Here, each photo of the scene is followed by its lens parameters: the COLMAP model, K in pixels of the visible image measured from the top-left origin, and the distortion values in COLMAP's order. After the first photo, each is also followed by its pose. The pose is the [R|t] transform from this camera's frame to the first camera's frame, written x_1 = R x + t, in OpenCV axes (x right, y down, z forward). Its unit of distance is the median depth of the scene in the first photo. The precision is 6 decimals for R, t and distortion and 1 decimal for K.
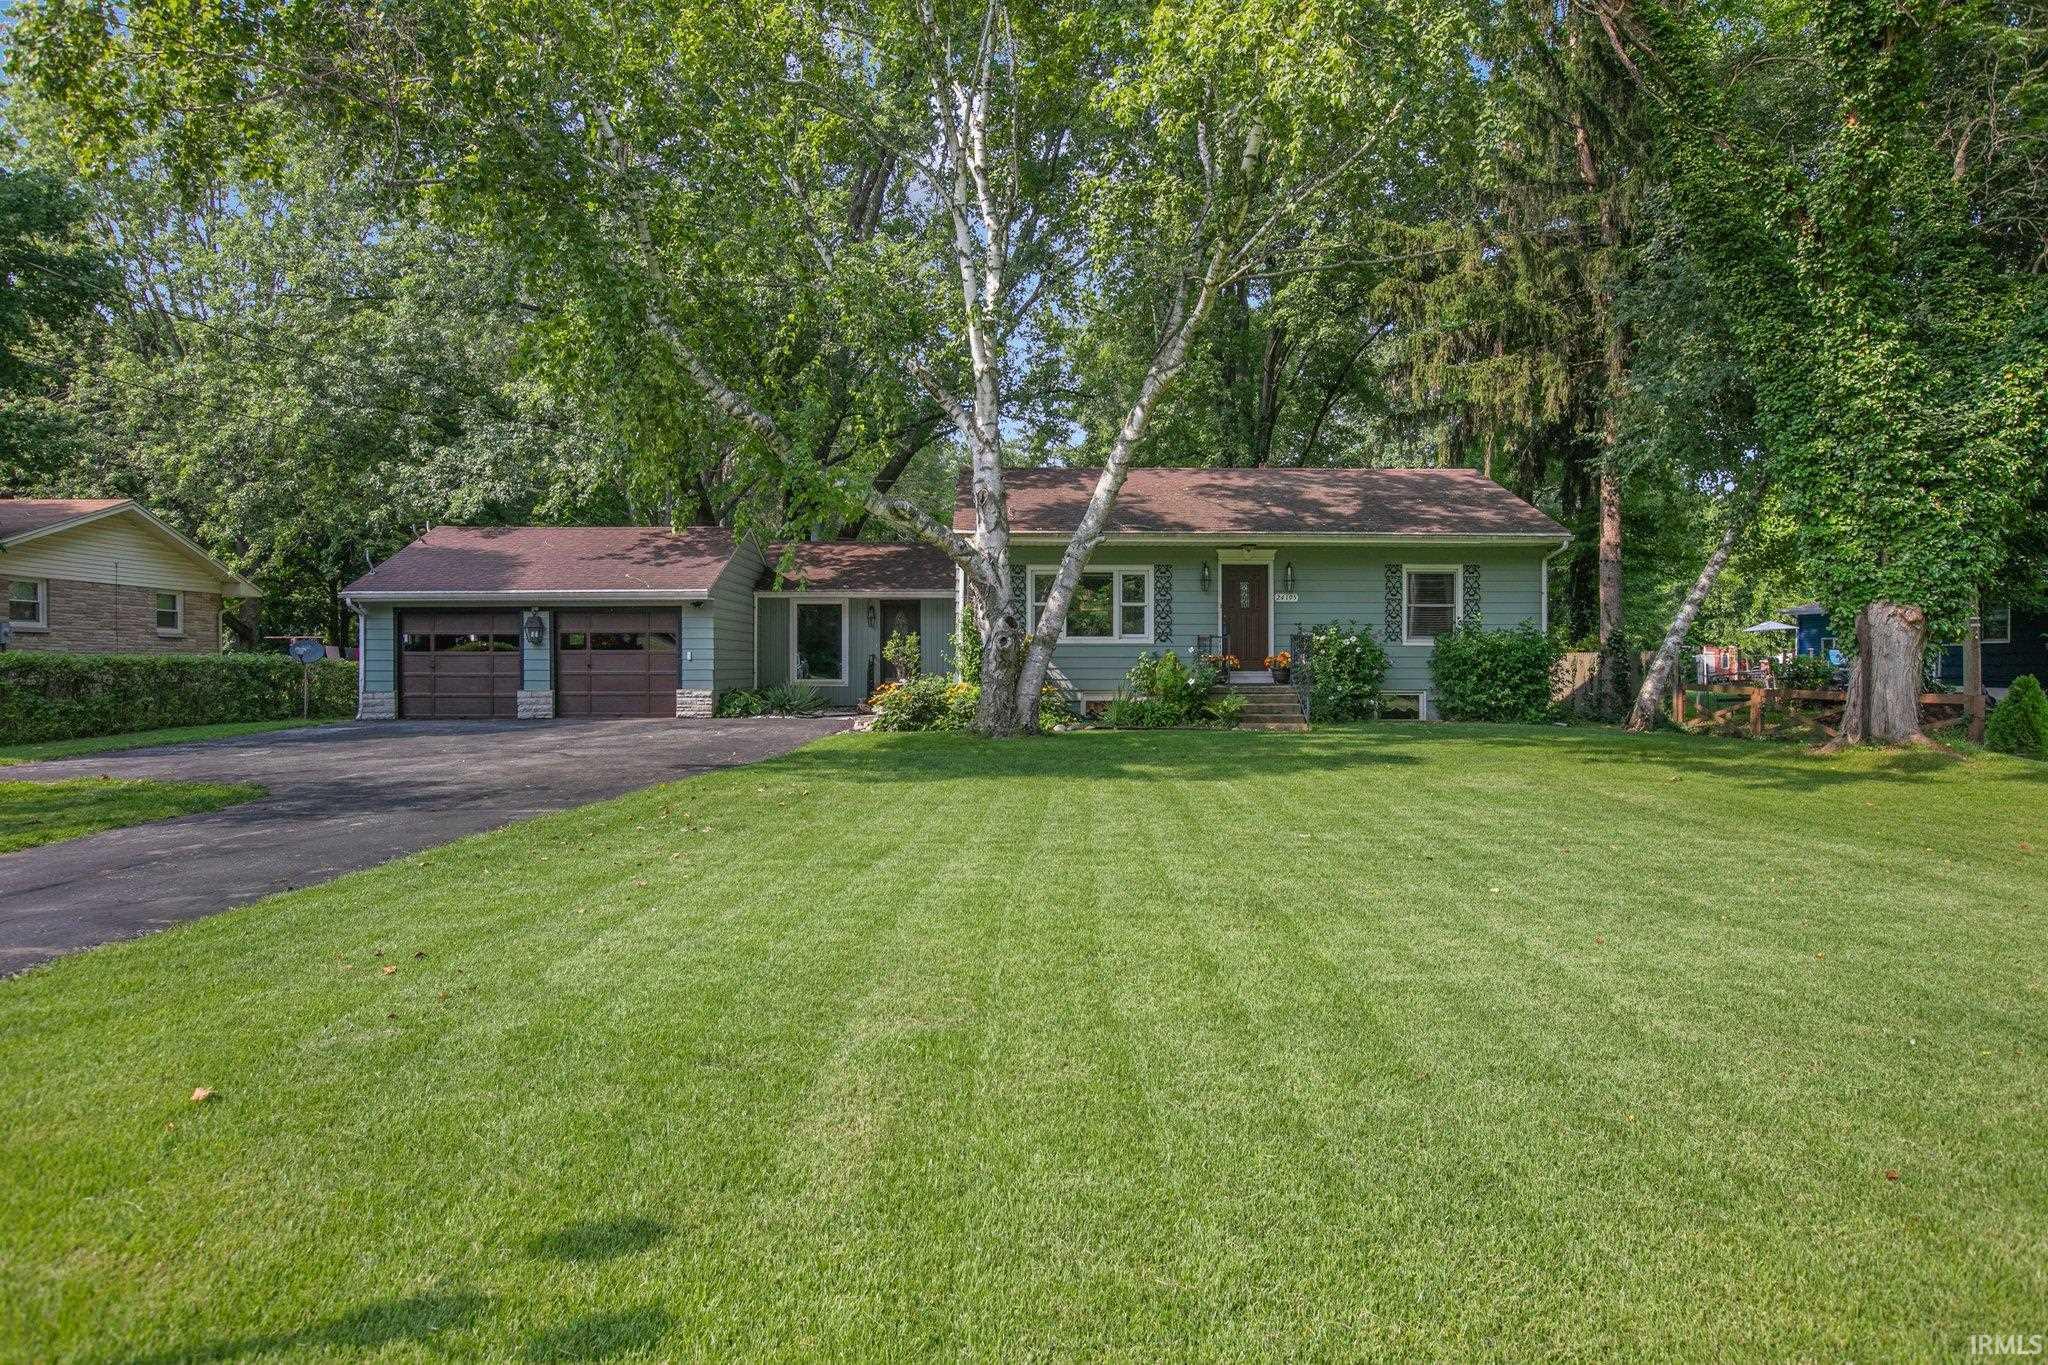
lens RADIAL K [[1292.2, 0, 1024.0], [0, 1292.2, 682.5], [0, 0, 1]] dist [-0.000634, -0.000089]
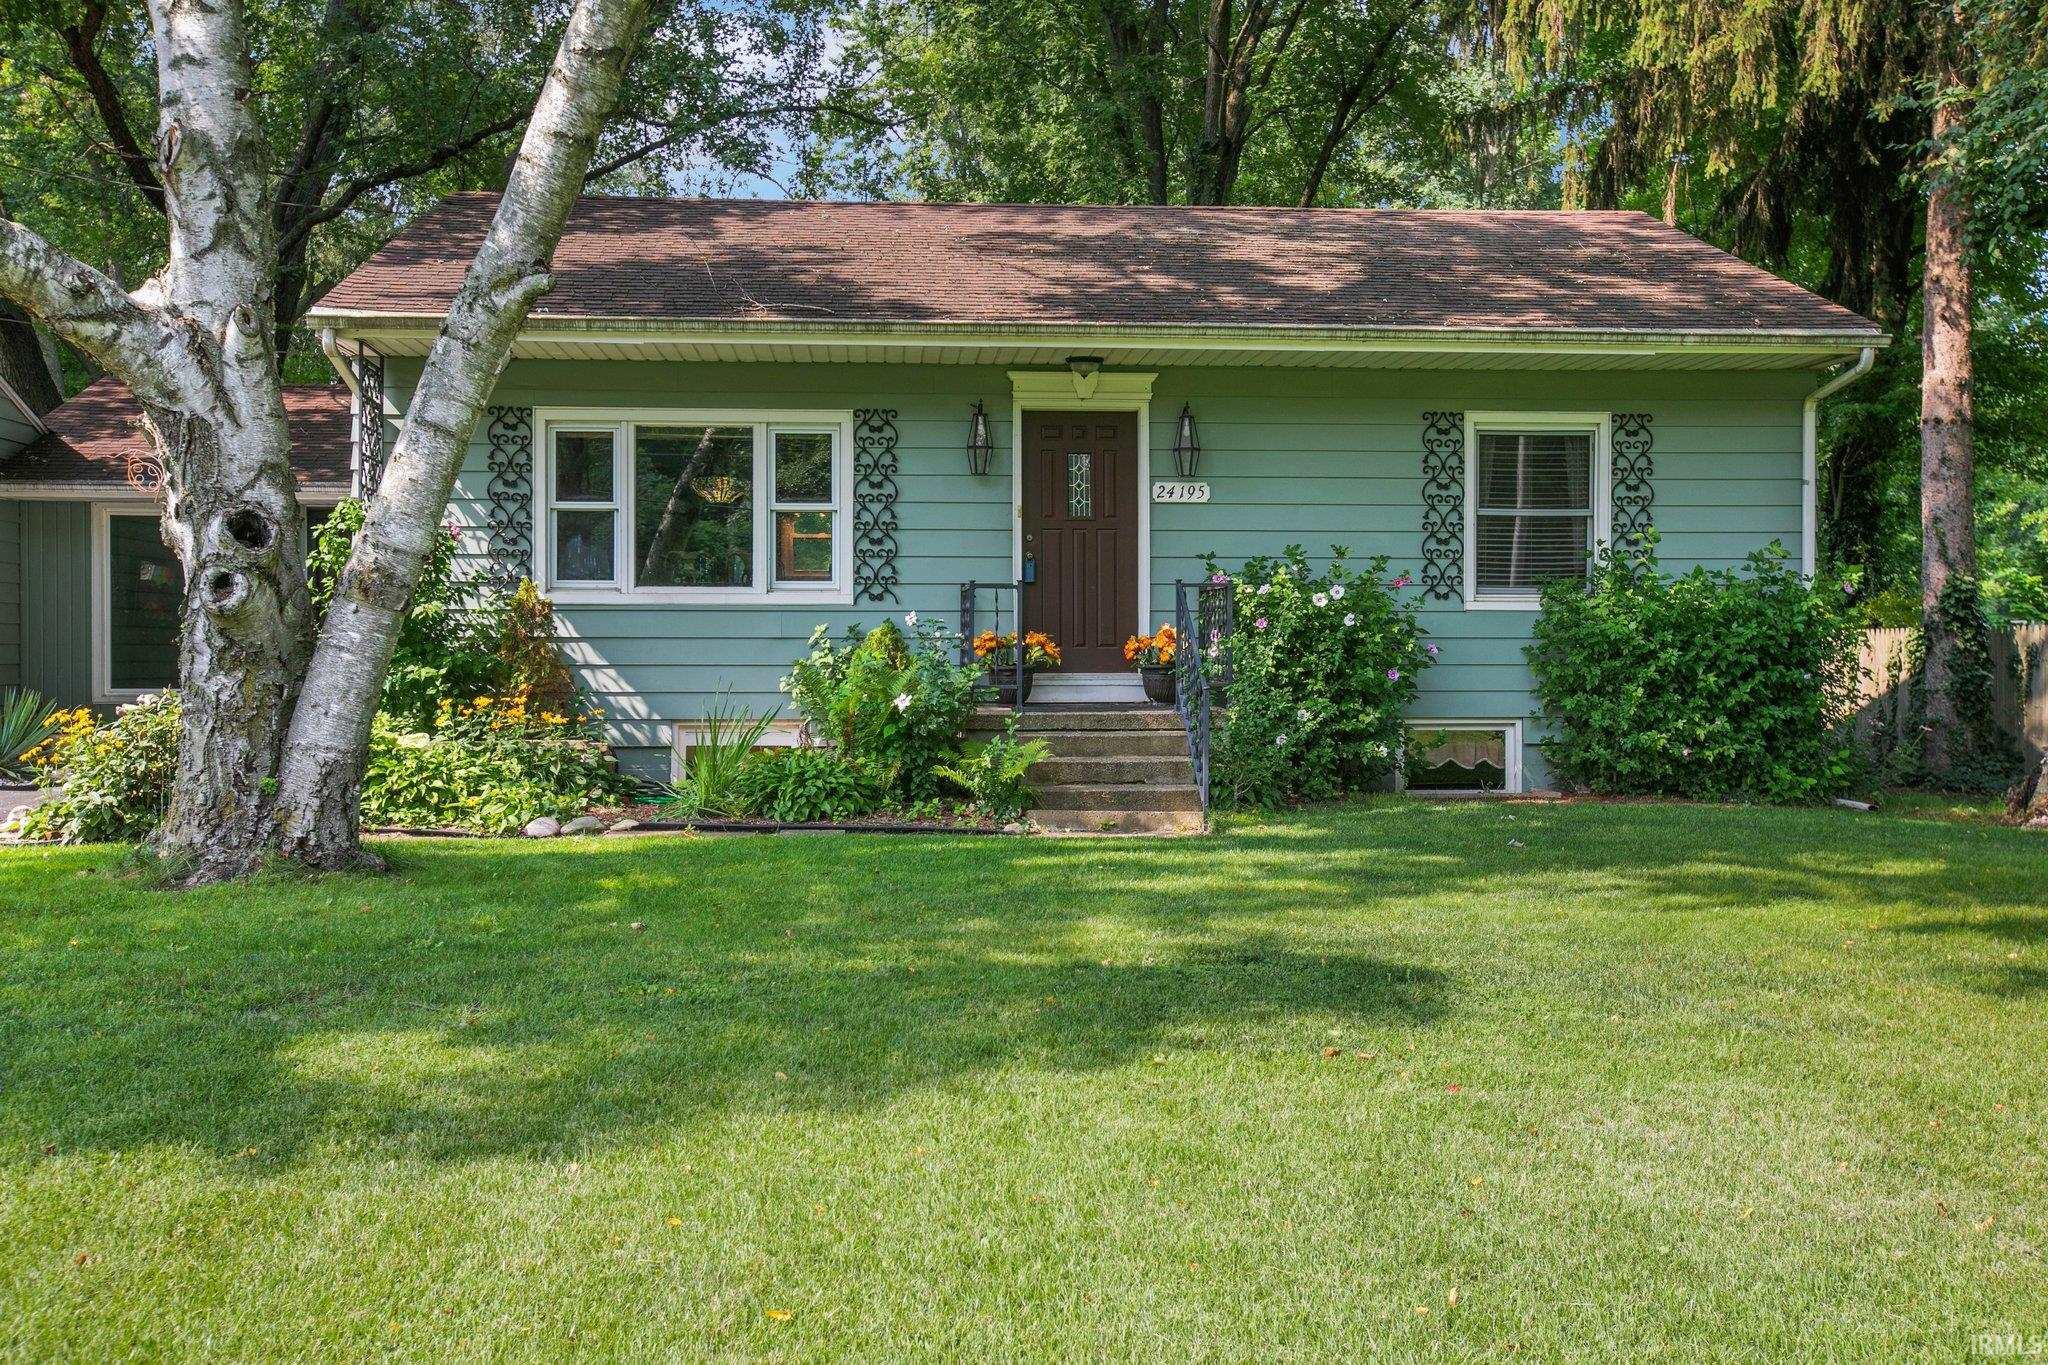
lens RADIAL K [[2016.8, 0, 1024.0], [0, 2016.8, 682.5], [0, 0, 1]] dist [0.047775, 0.088158]
pose [[0.999175, -0.000249, 0.040607, 0.128569], [0.000236, 1.000000, 0.000318, -0.005872], [-0.040607, -0.000308, 0.999175, 0.368028]]
